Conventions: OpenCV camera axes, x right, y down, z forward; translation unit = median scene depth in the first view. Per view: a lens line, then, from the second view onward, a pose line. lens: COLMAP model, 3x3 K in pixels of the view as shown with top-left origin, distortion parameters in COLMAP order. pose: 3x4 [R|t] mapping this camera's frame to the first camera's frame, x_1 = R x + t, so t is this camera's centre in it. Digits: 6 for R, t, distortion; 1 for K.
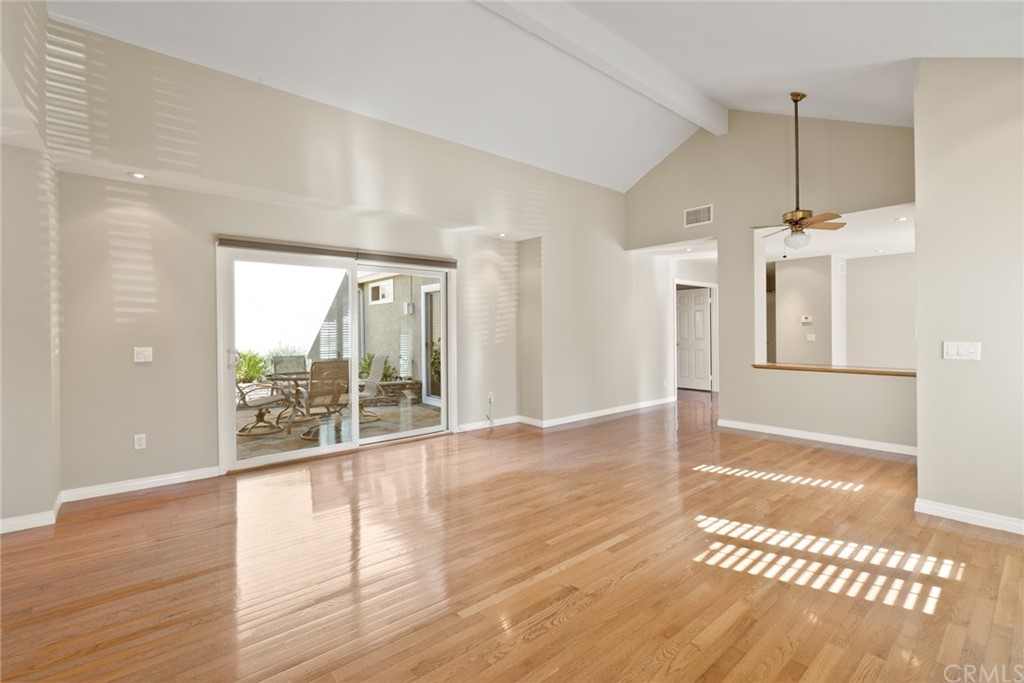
lens RADIAL K [[448.4, 0, 499.8], [0, 448.4, 331.5], [0, 0, 1]] dist [-0.011150, 0.000148]
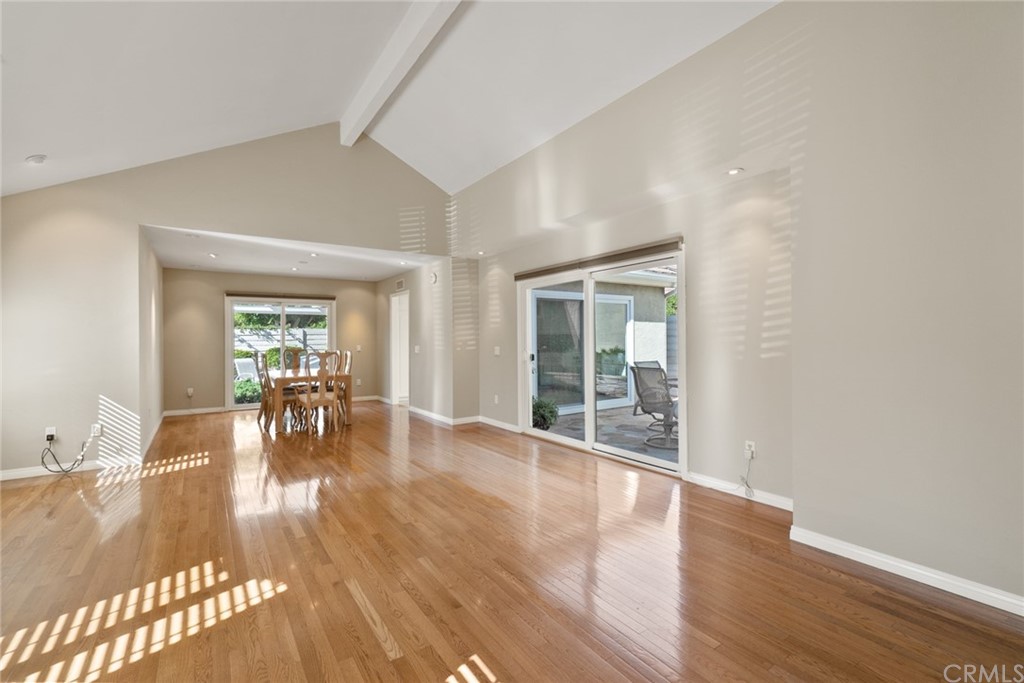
lens RADIAL K [[441.4, 0, 499.5], [0, 441.4, 338.4], [0, 0, 1]] dist [0.000627, -0.009127]
pose [[-0.089231, 0.008454, -0.995975, 0.687943], [0.008834, 0.999931, 0.007696, -0.007857], [0.995972, -0.008112, -0.089299, 0.851230]]
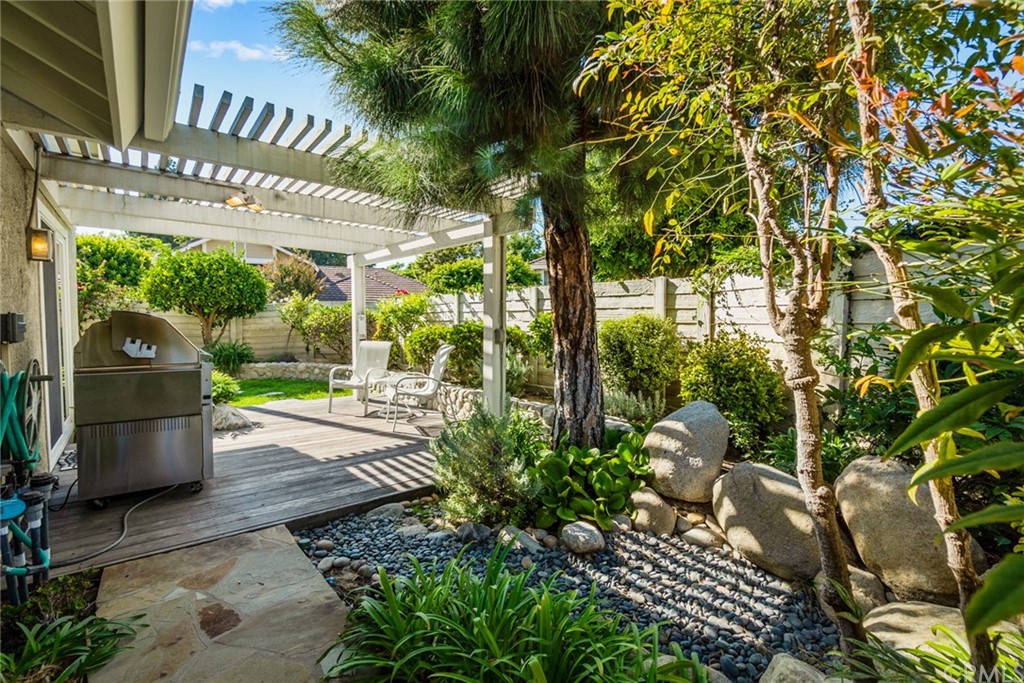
lens RADIAL K [[452.4, 0, 480.6], [0, 452.4, 346.8], [0, 0, 1]] dist [-0.002467, -0.000124]
pose [[-0.999416, 0.002982, 0.034031, -1.742302], [0.005171, 0.997910, 0.064414, 0.029705], [-0.033768, 0.064553, -0.997343, 0.703421]]
